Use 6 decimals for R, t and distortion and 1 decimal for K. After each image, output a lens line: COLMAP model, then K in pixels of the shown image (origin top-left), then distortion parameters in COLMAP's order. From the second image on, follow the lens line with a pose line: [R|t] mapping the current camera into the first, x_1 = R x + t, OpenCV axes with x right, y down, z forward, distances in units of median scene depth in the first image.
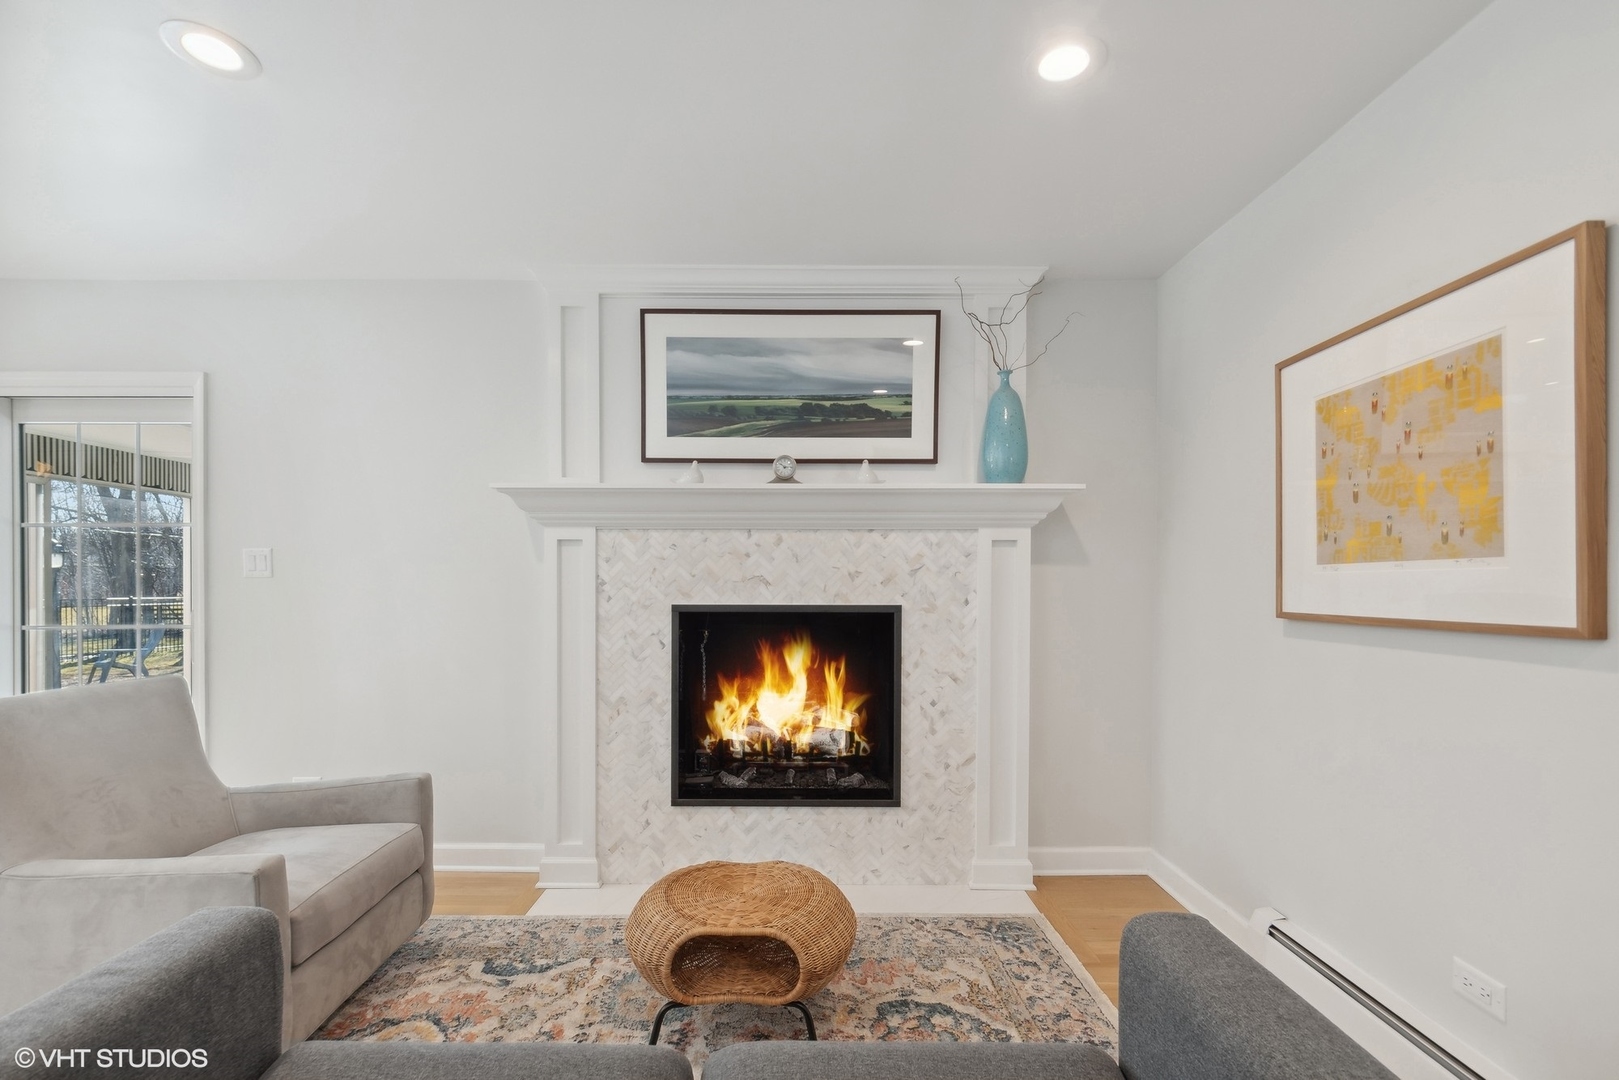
lens RADIAL K [[709.6, 0, 806.1], [0, 709.6, 597.1], [0, 0, 1]] dist [0.012370, -0.000363]
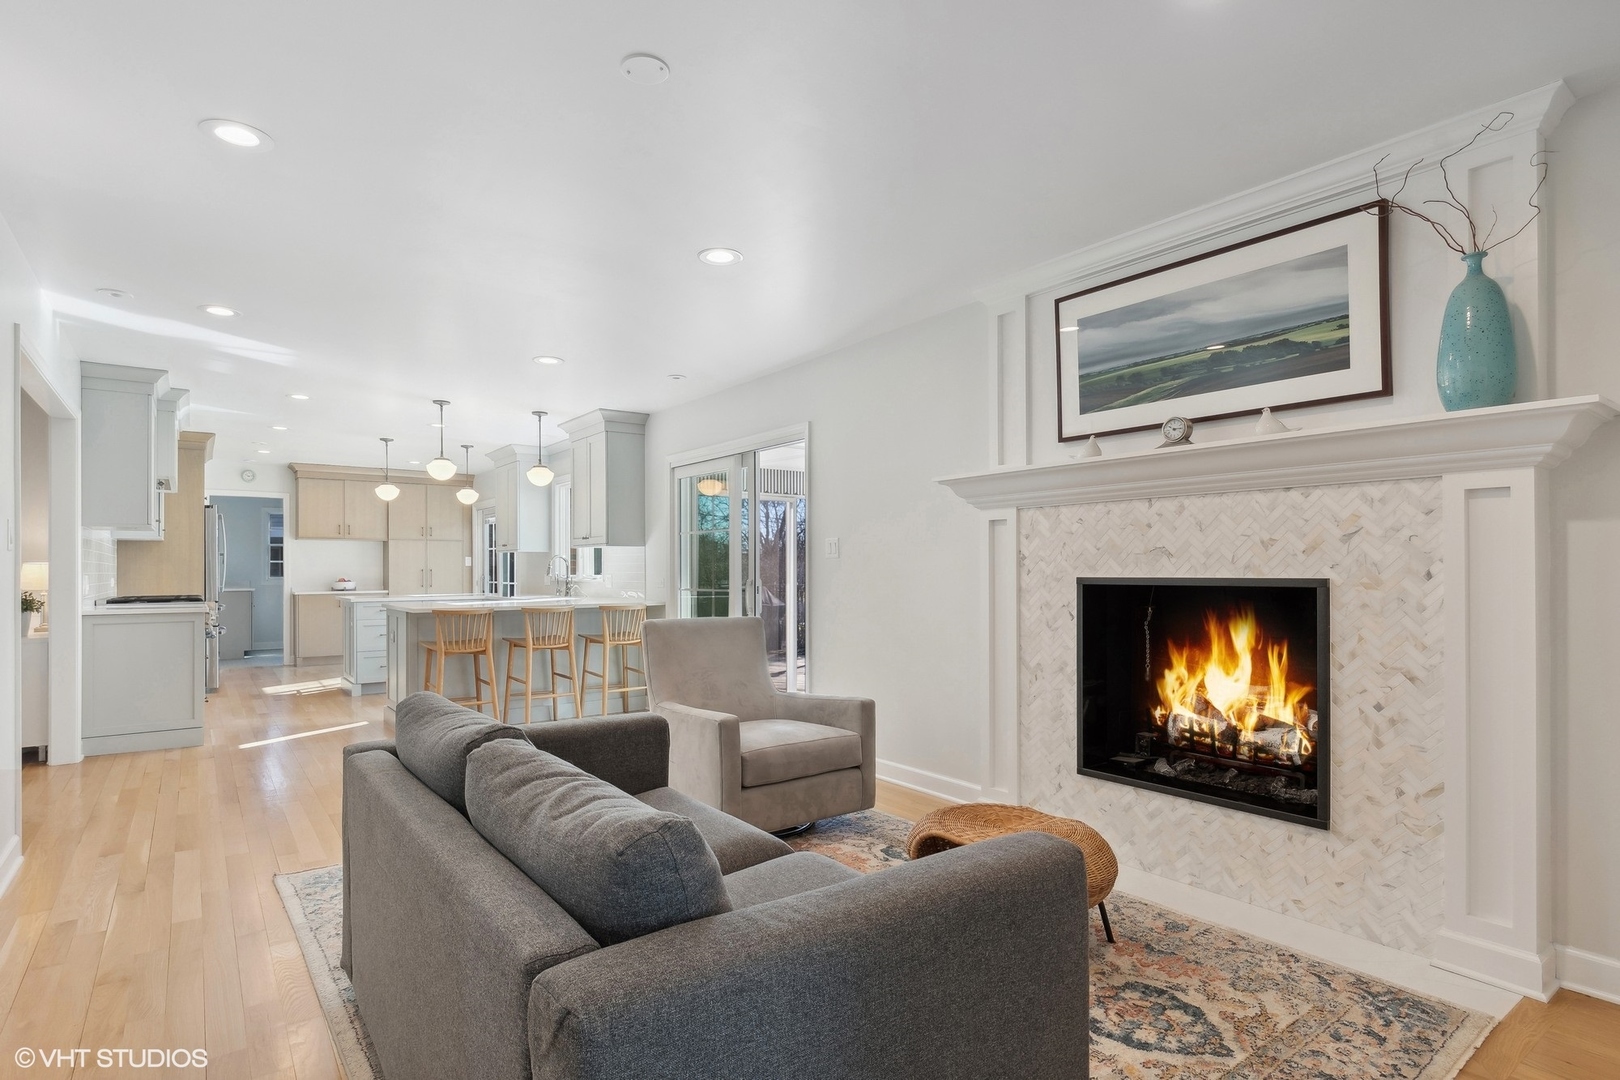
lens RADIAL K [[818.1, 0, 810.1], [0, 818.1, 571.3], [0, 0, 1]] dist [-0.002610, -0.000003]
pose [[0.612141, -0.002739, -0.790744, 0.505594], [-0.010404, 0.999880, -0.011518, 0.019377], [0.790680, 0.015277, 0.612038, -0.031790]]
